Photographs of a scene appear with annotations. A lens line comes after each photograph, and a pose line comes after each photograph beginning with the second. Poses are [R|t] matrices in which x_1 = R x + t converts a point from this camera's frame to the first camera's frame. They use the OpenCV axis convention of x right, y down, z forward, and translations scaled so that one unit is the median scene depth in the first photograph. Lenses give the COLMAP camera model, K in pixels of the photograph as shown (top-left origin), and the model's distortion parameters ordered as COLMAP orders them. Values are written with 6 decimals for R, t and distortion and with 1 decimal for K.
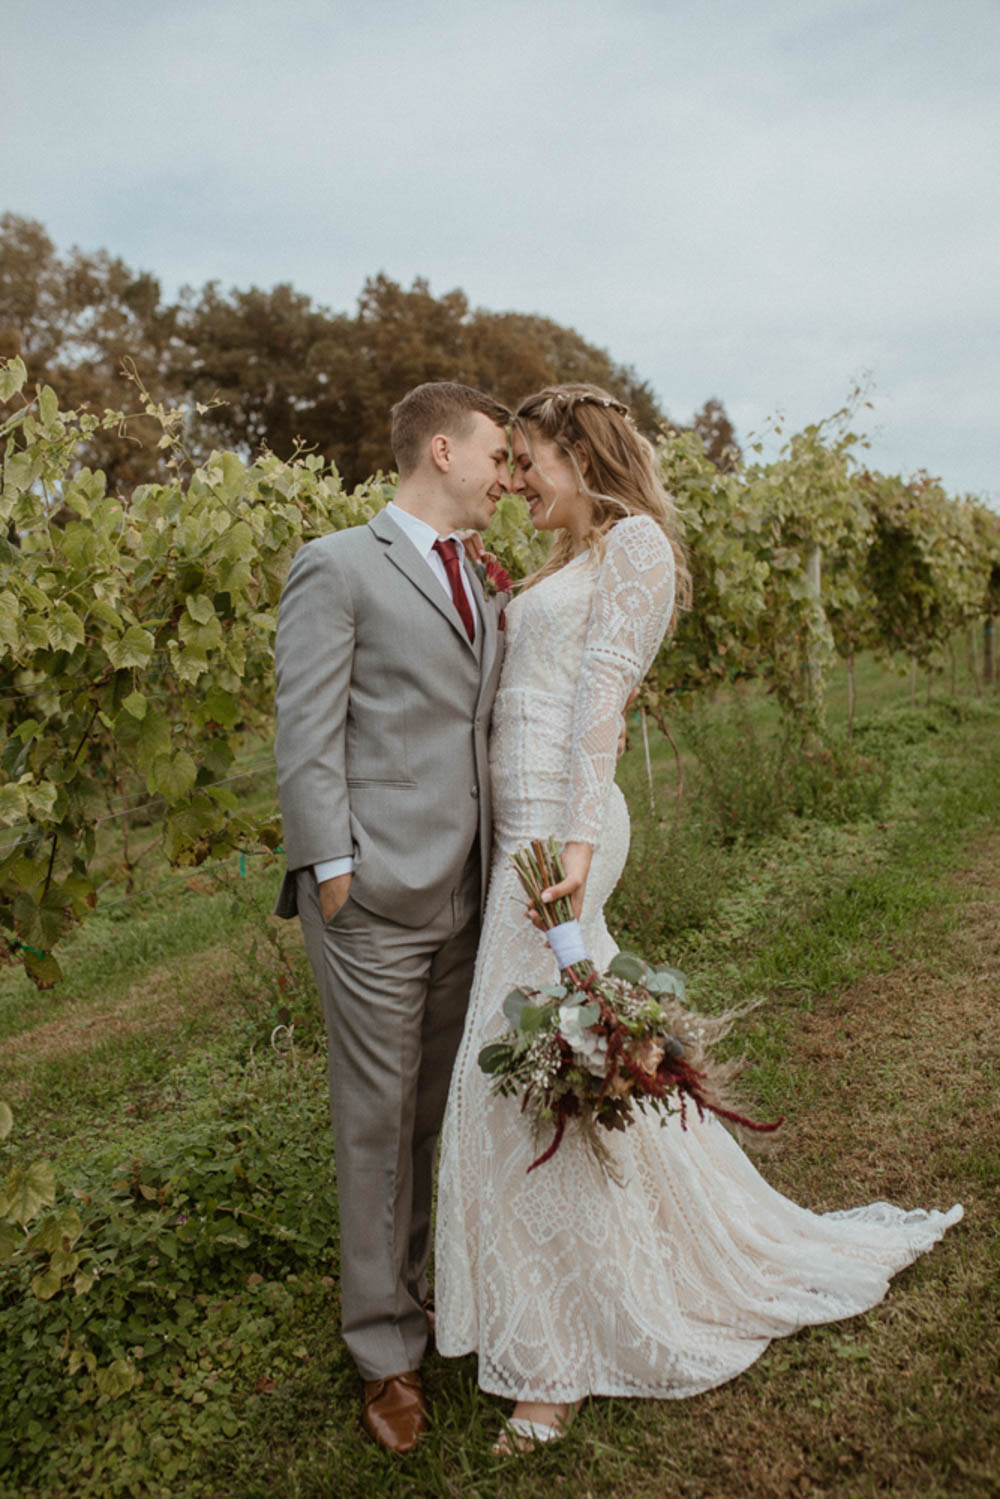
lens RADIAL K [[1516.0, 0, 497.4], [0, 1516.0, 738.5], [0, 0, 1]] dist [-0.003970, 0.007671]
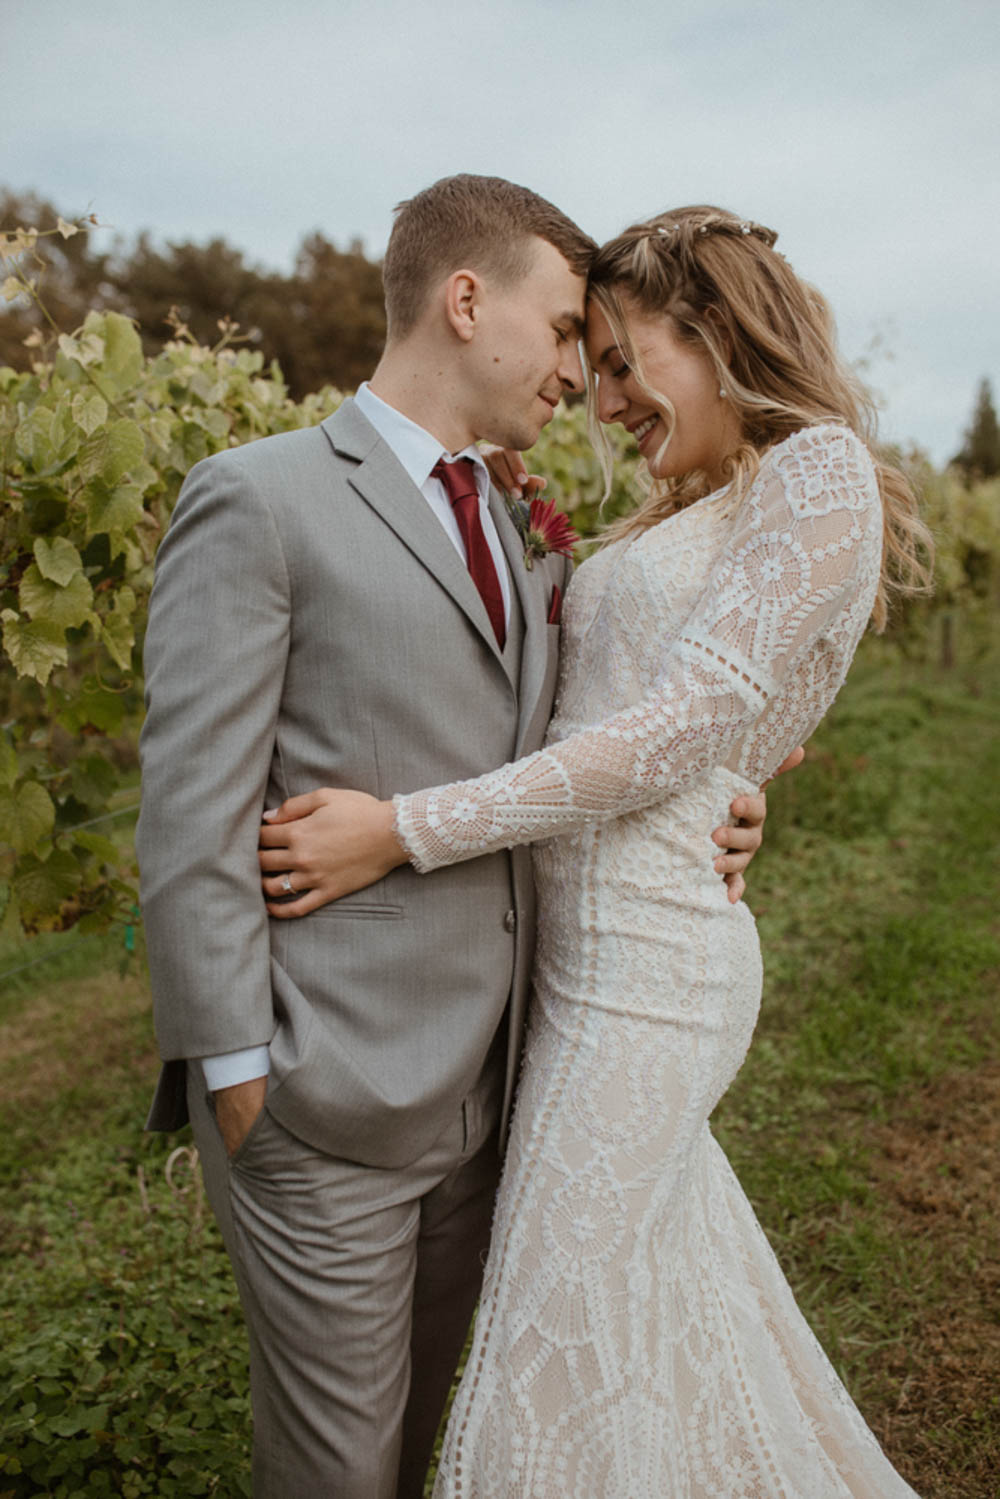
lens RADIAL K [[1504.5, 0, 500.0], [0, 1504.5, 749.5], [0, 0, 1]] dist [-0.020959, 0.011634]
pose [[0.998058, 0.030821, 0.054133, -0.042299], [-0.032421, 0.999056, 0.028928, -0.028751], [-0.053191, -0.030627, 0.998115, 0.337327]]
